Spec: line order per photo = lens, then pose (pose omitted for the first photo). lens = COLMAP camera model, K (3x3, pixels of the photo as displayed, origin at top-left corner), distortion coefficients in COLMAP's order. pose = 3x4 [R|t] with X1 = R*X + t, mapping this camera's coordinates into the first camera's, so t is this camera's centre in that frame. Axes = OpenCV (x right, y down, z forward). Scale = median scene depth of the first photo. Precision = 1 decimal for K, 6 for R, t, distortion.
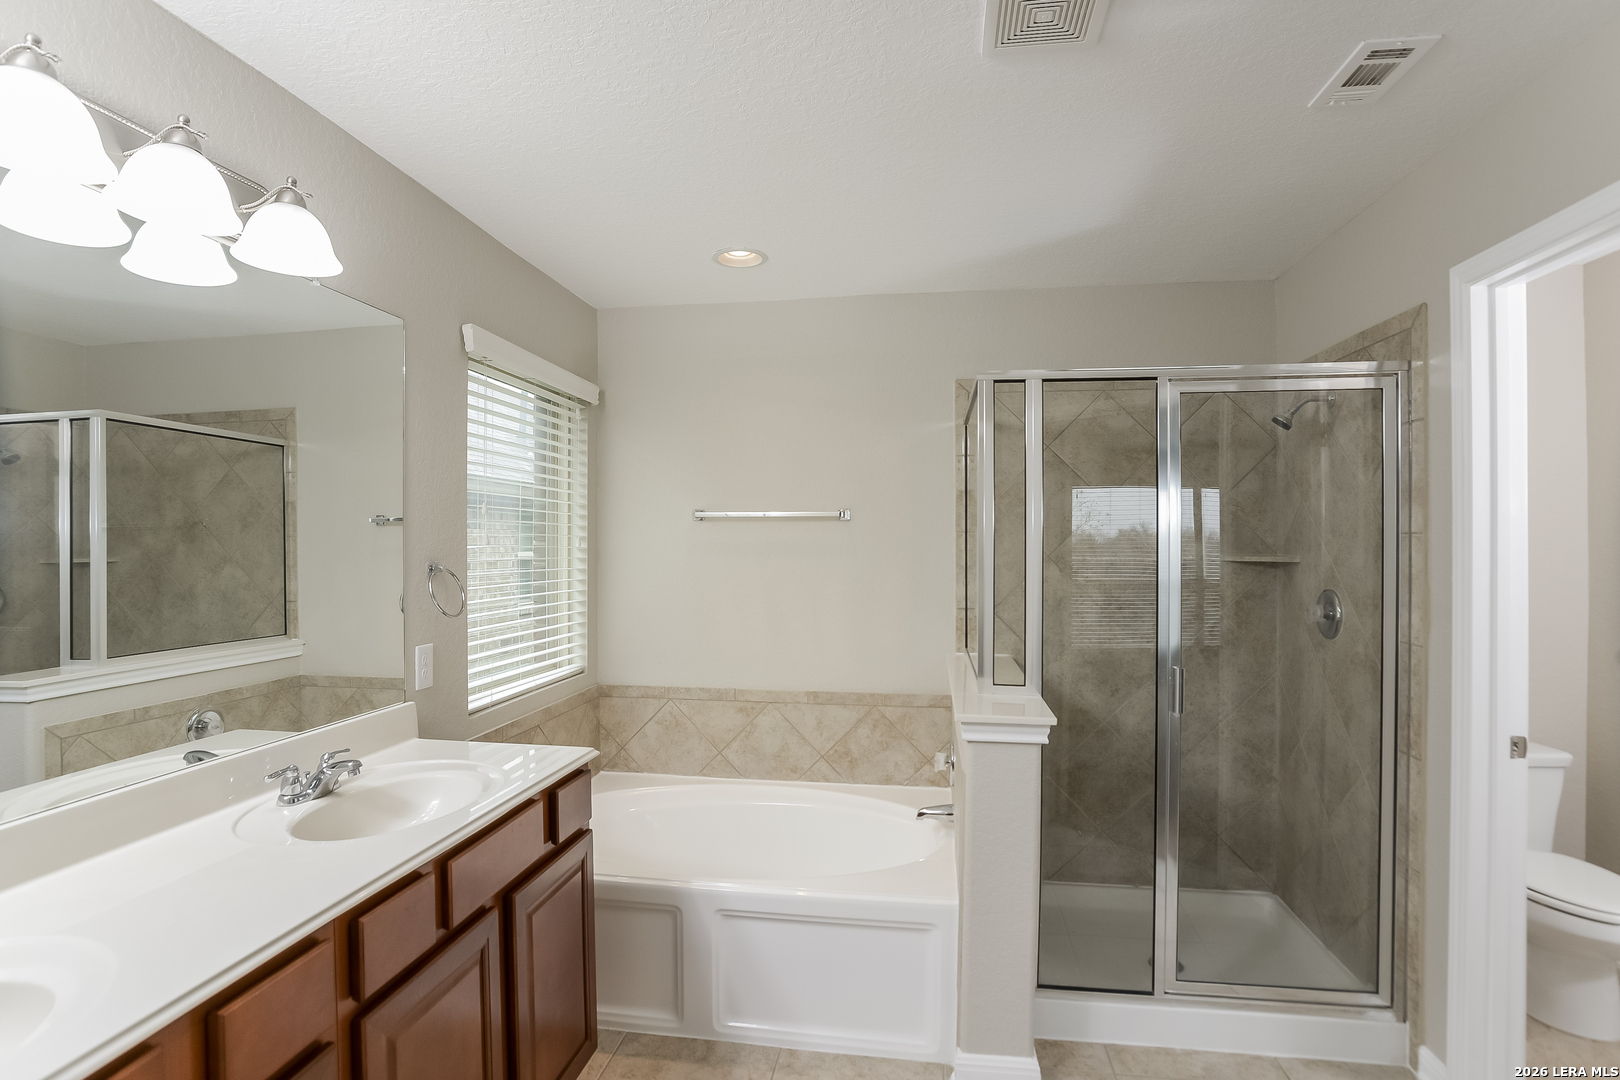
lens RADIAL K [[805.3, 0, 810.1], [0, 805.3, 542.9], [0, 0, 1]] dist [-0.043655, 0.006589]
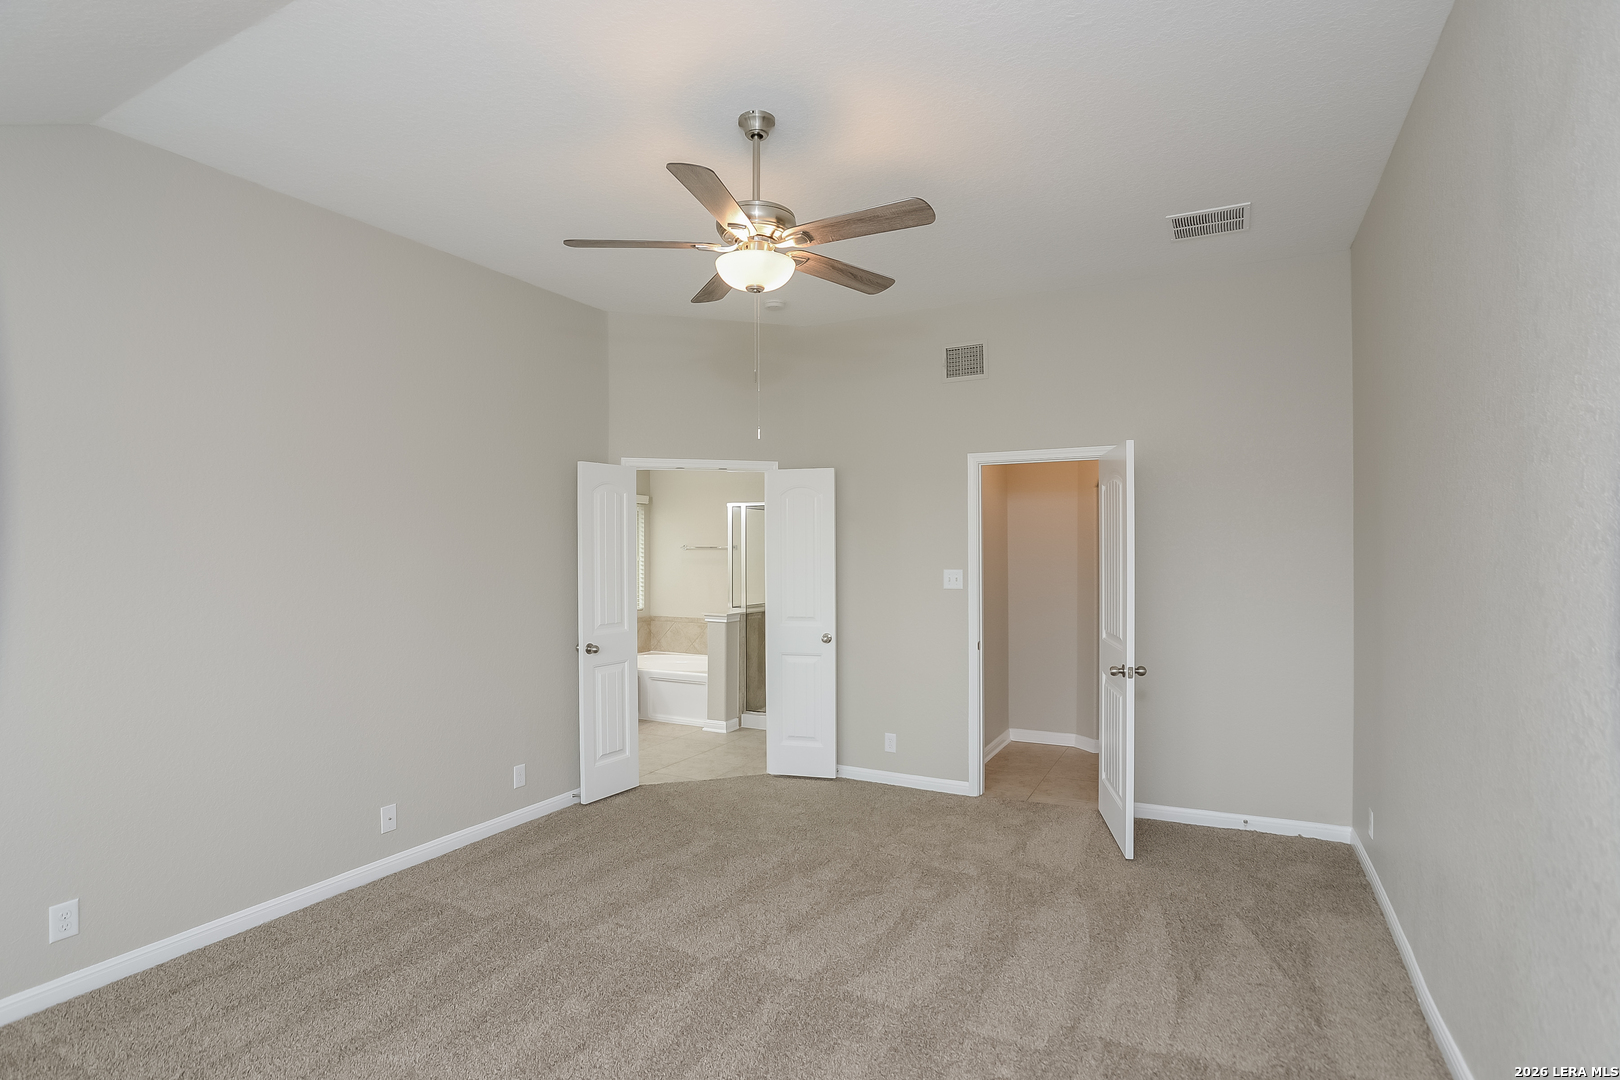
lens RADIAL K [[805.3, 0, 808.5], [0, 805.3, 541.9], [0, 0, 1]] dist [-0.043655, 0.006589]
pose [[0.950463, -0.002033, -0.310832, 1.002474], [0.002132, 0.999998, -0.000022, -0.051748], [0.310832, -0.000642, 0.950465, -1.246865]]
